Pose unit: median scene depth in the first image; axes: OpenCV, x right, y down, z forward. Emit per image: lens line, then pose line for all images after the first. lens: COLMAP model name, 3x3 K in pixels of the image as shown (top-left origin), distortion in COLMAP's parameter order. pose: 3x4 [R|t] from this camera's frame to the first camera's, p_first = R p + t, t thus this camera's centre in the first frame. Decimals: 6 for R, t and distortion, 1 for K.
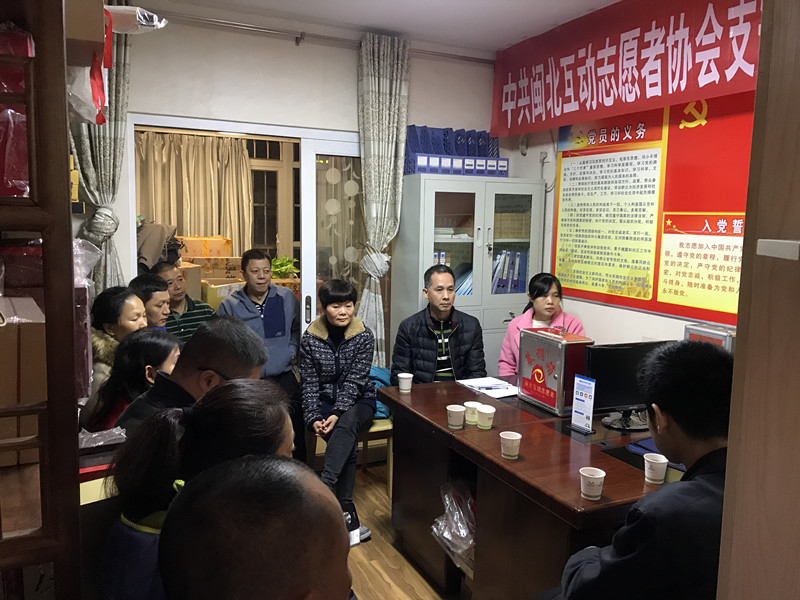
lens RADIAL K [[656.6, 0, 399.5], [0, 656.6, 283.3], [0, 0, 1]] dist [0.001269, 0.008771]
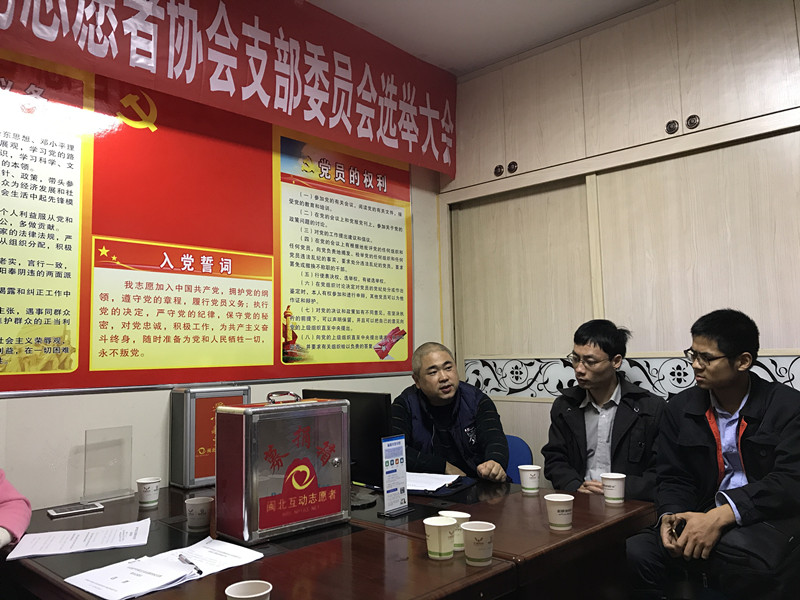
lens RADIAL K [[662.6, 0, 401.5], [0, 662.6, 286.4], [0, 0, 1]] dist [0.090709, -0.139155]
pose [[-0.357956, 0.072533, 0.930917, -0.324937], [0.101094, 0.994128, -0.038585, 0.001101], [-0.928250, 0.080298, -0.363187, 0.920241]]
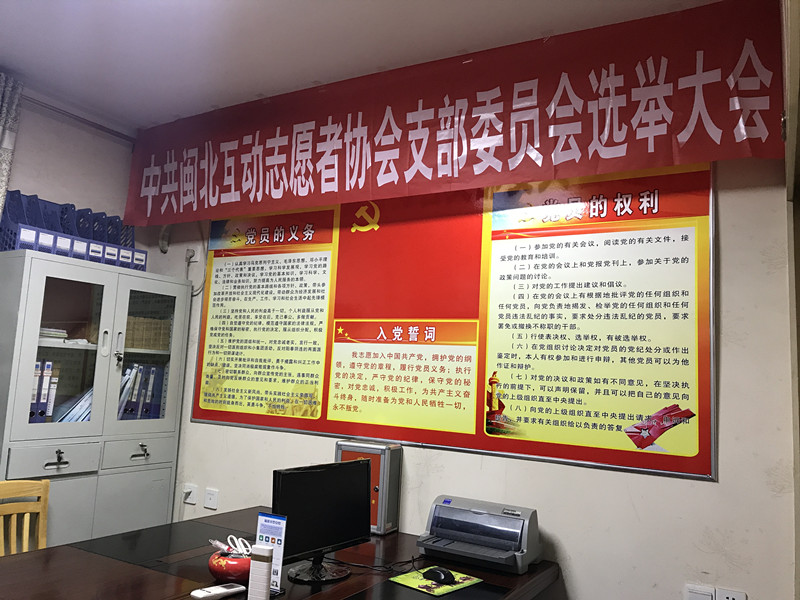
lens RADIAL K [[662.6, 0, 401.5], [0, 662.6, 286.4], [0, 0, 1]] dist [0.090709, -0.139155]
pose [[0.830716, 0.092128, 0.549020, -0.028684], [0.025216, 0.978972, -0.202430, 0.034347], [-0.556125, 0.182005, 0.810925, 0.185877]]
